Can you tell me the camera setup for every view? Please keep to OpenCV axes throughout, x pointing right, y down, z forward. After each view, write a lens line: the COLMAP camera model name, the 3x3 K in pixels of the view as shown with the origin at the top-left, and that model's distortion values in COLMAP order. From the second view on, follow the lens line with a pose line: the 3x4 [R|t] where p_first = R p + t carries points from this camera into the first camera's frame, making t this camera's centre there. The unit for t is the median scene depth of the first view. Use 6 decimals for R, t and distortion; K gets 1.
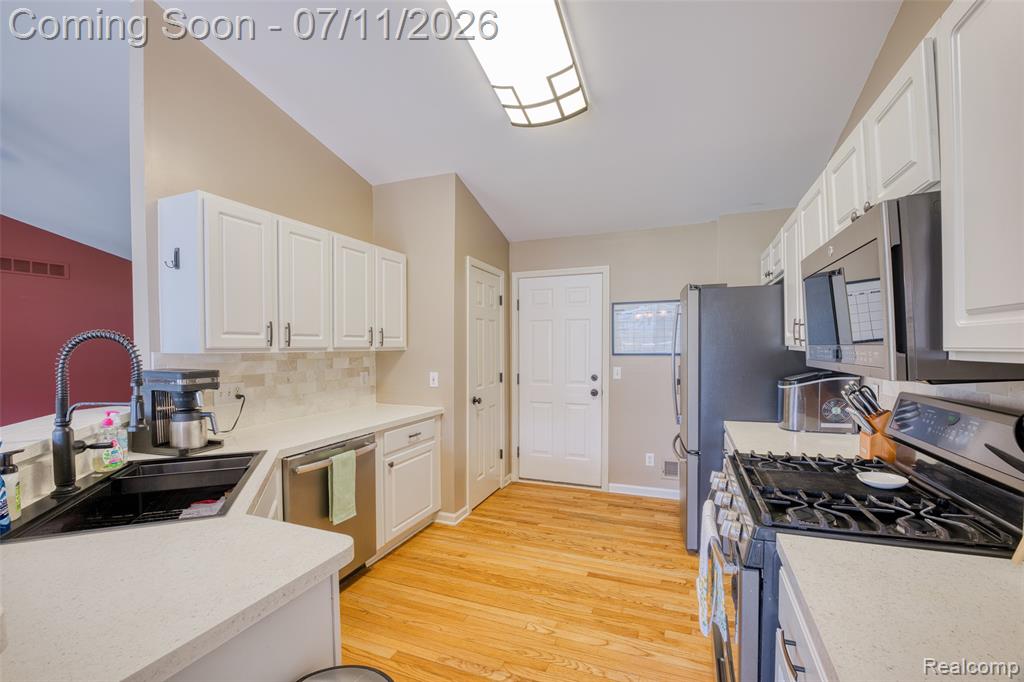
lens RADIAL K [[430.2, 0, 503.1], [0, 430.2, 349.5], [0, 0, 1]] dist [-0.018286, 0.000241]
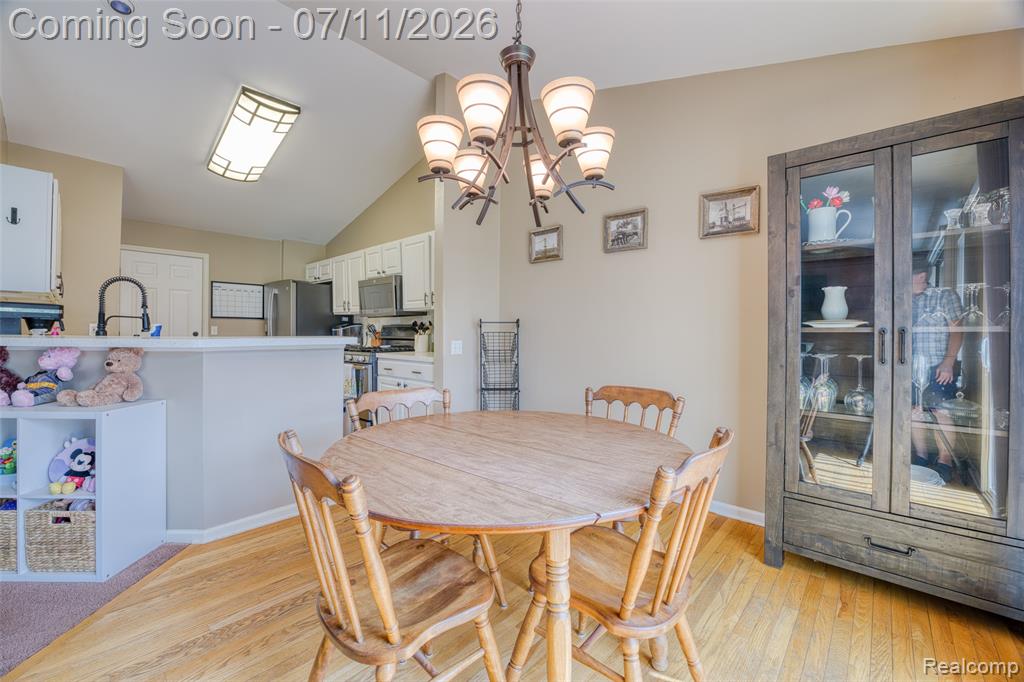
lens RADIAL K [[430.2, 0, 513.2], [0, 430.2, 338.1], [0, 0, 1]] dist [-0.018286, 0.000241]
pose [[0.350058, 0.001837, 0.936726, -0.442076], [-0.005090, 0.999987, -0.000059, 0.046630], [-0.936714, -0.004748, 0.350062, -0.269469]]
